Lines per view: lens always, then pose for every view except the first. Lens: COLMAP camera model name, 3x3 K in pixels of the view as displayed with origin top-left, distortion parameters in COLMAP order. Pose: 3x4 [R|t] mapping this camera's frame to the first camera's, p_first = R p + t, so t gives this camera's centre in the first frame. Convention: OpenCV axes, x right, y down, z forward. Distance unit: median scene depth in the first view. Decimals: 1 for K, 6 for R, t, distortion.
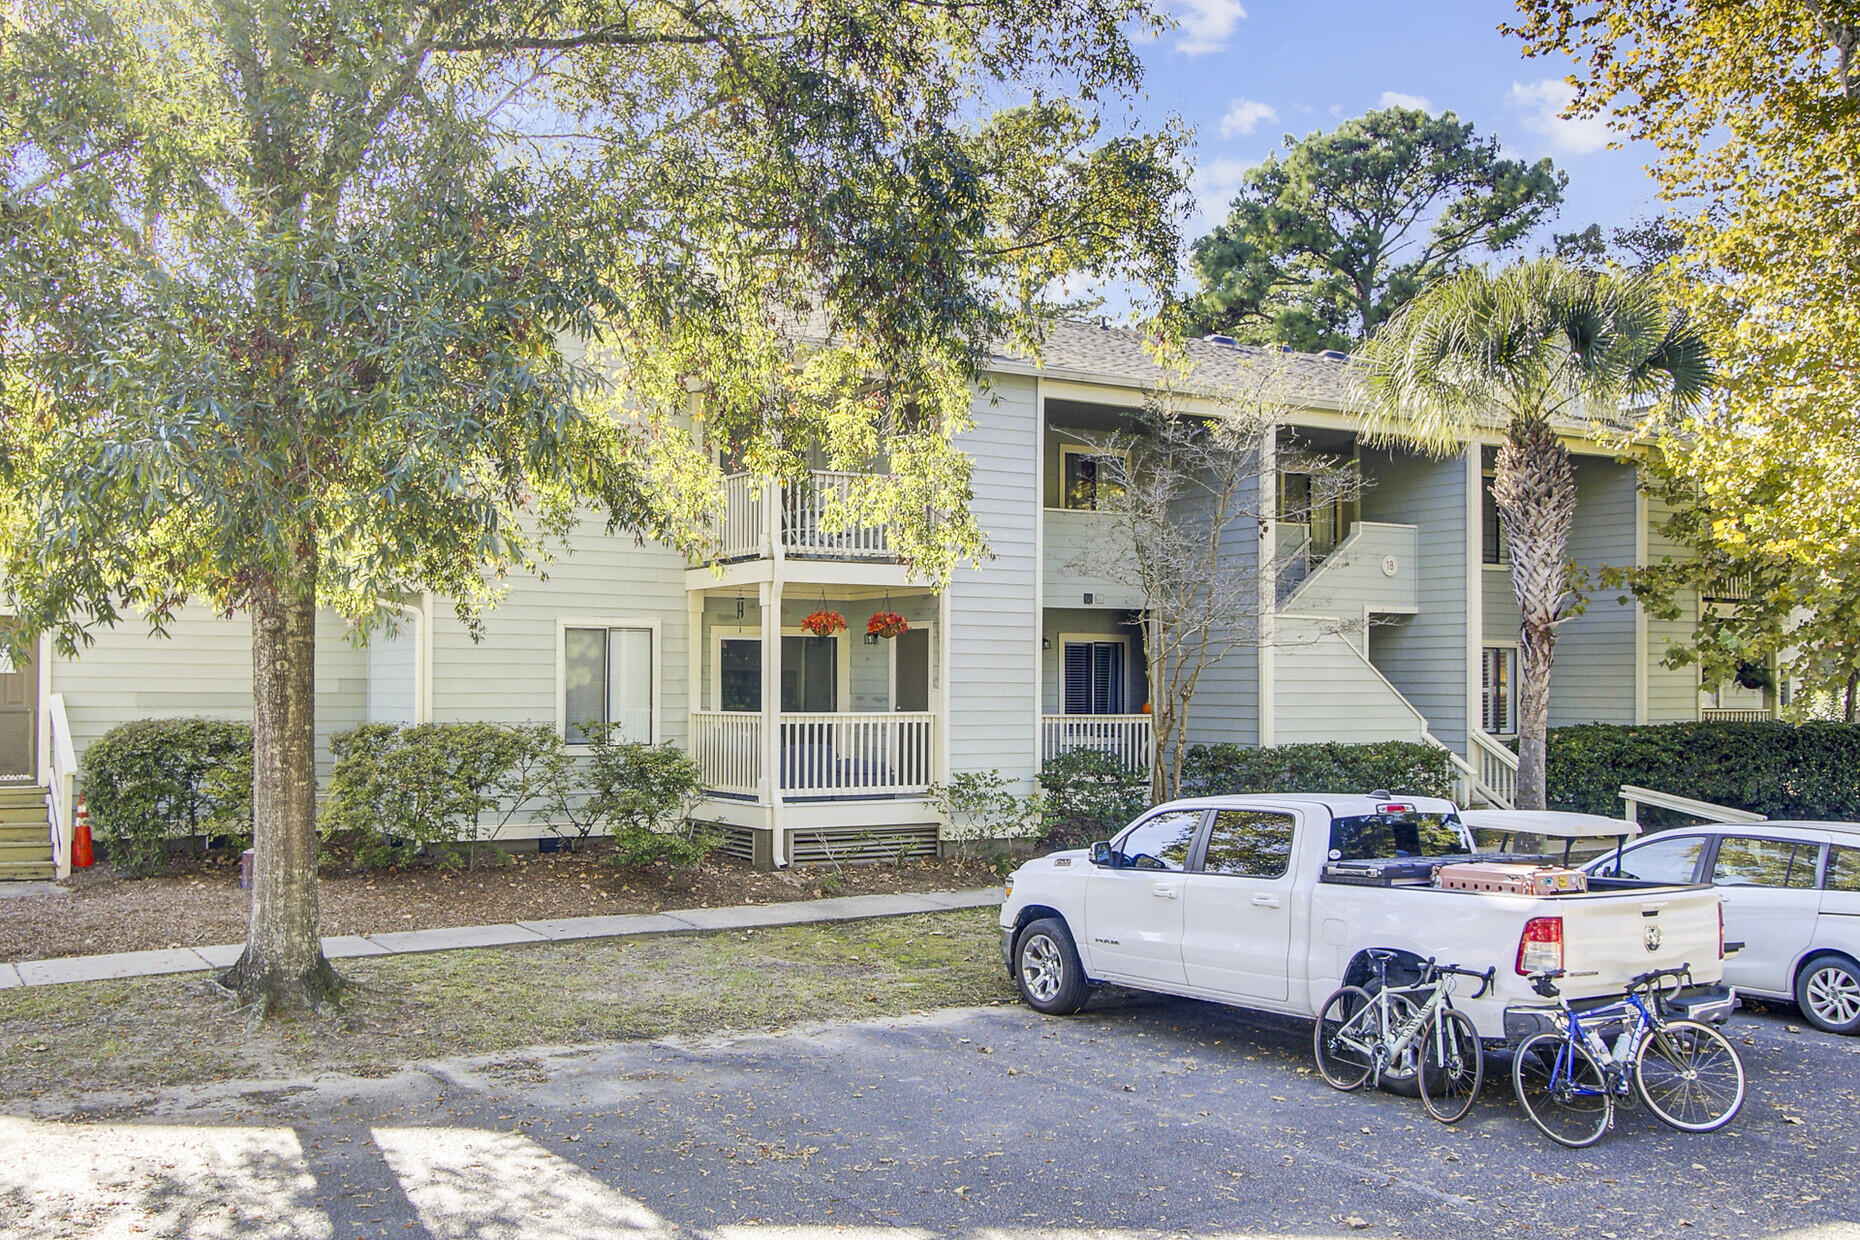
lens RADIAL K [[2182.5, 0, 930.0], [0, 2182.5, 620.0], [0, 0, 1]] dist [0.014627, 0.004680]
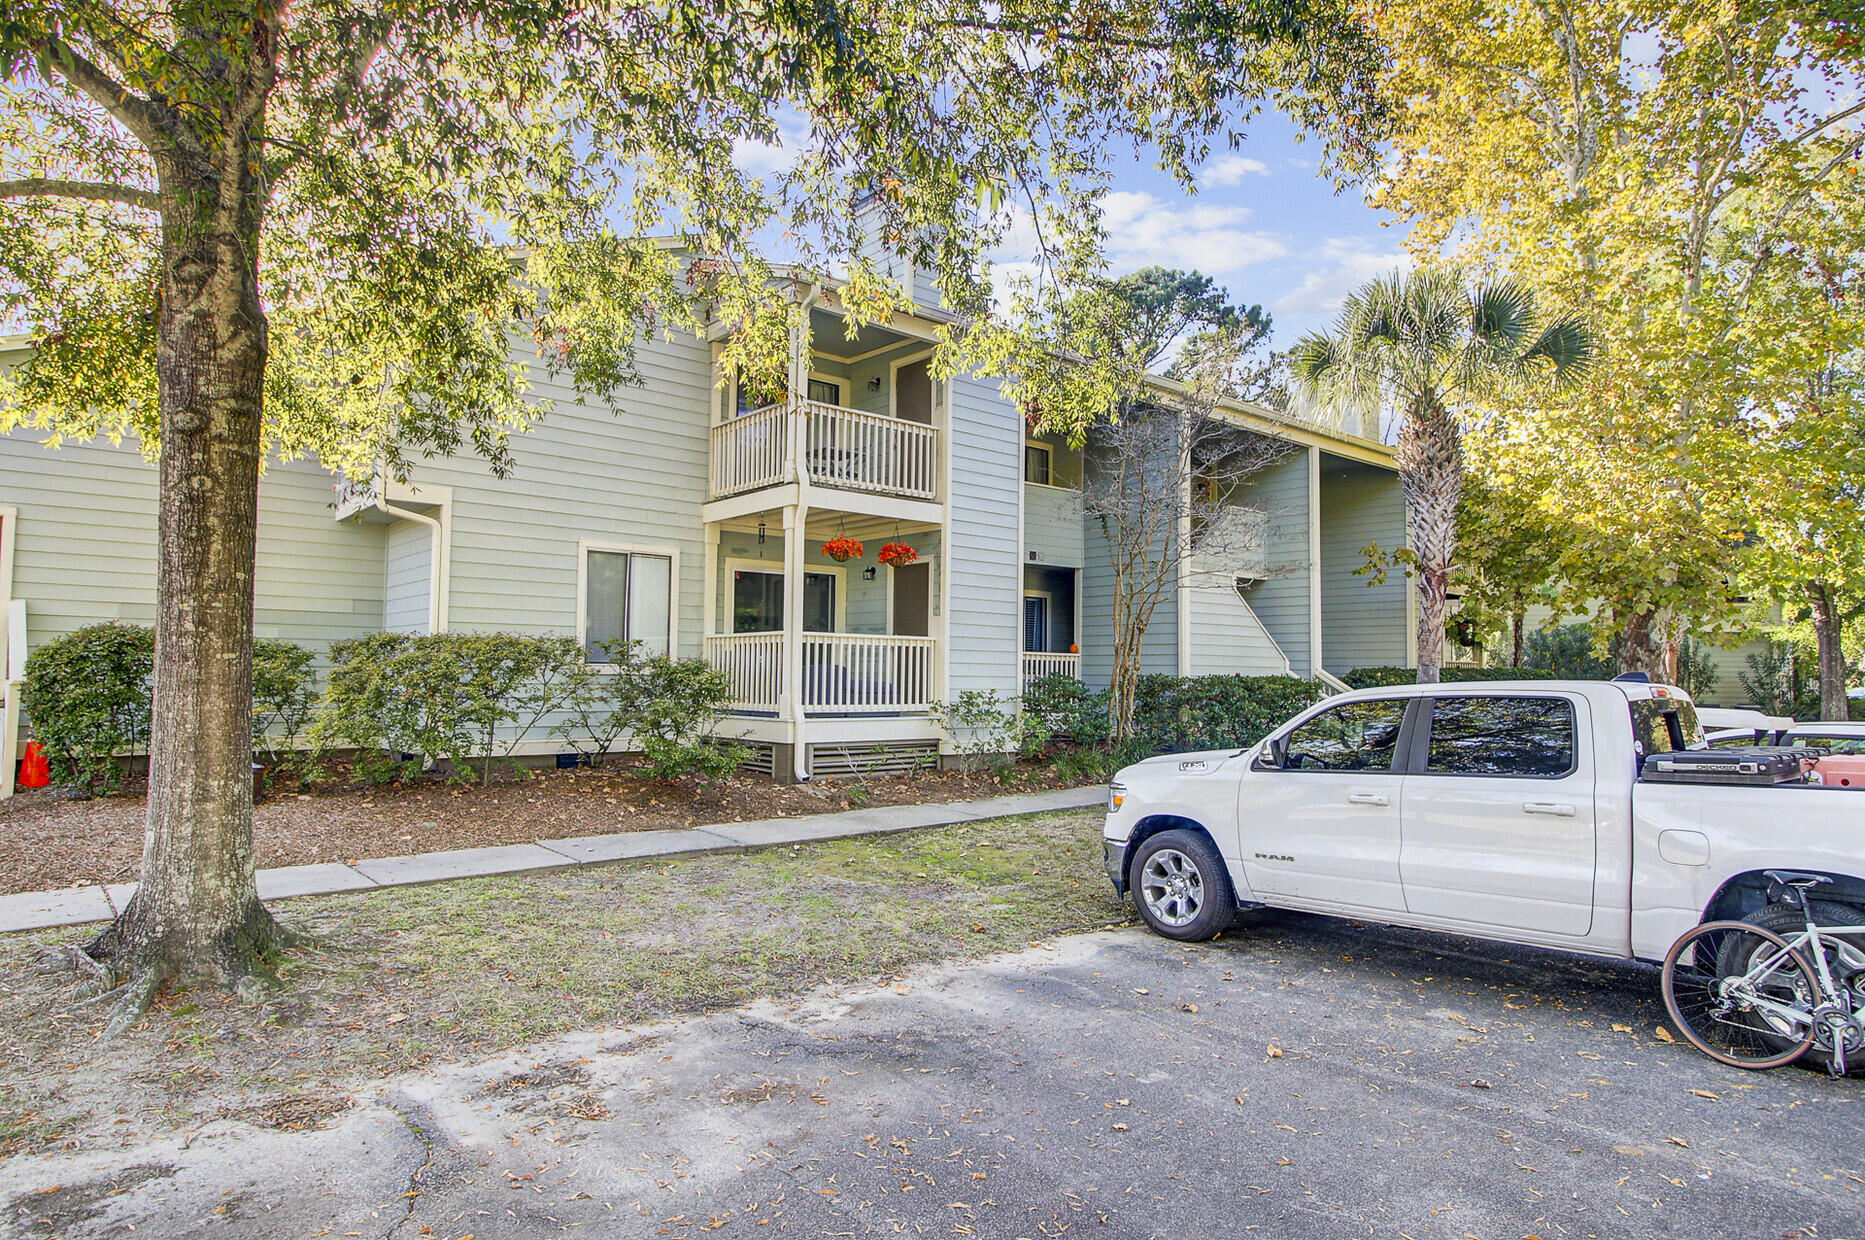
lens RADIAL K [[1080.5, 0, 932.5], [0, 1080.5, 620.0], [0, 0, 1]] dist [0.001140, 0.000162]
pose [[0.983667, 0.016735, 0.179219, -0.105393], [-0.009023, 0.999001, -0.043760, 0.062240], [-0.179772, 0.041428, 0.982836, 0.506628]]
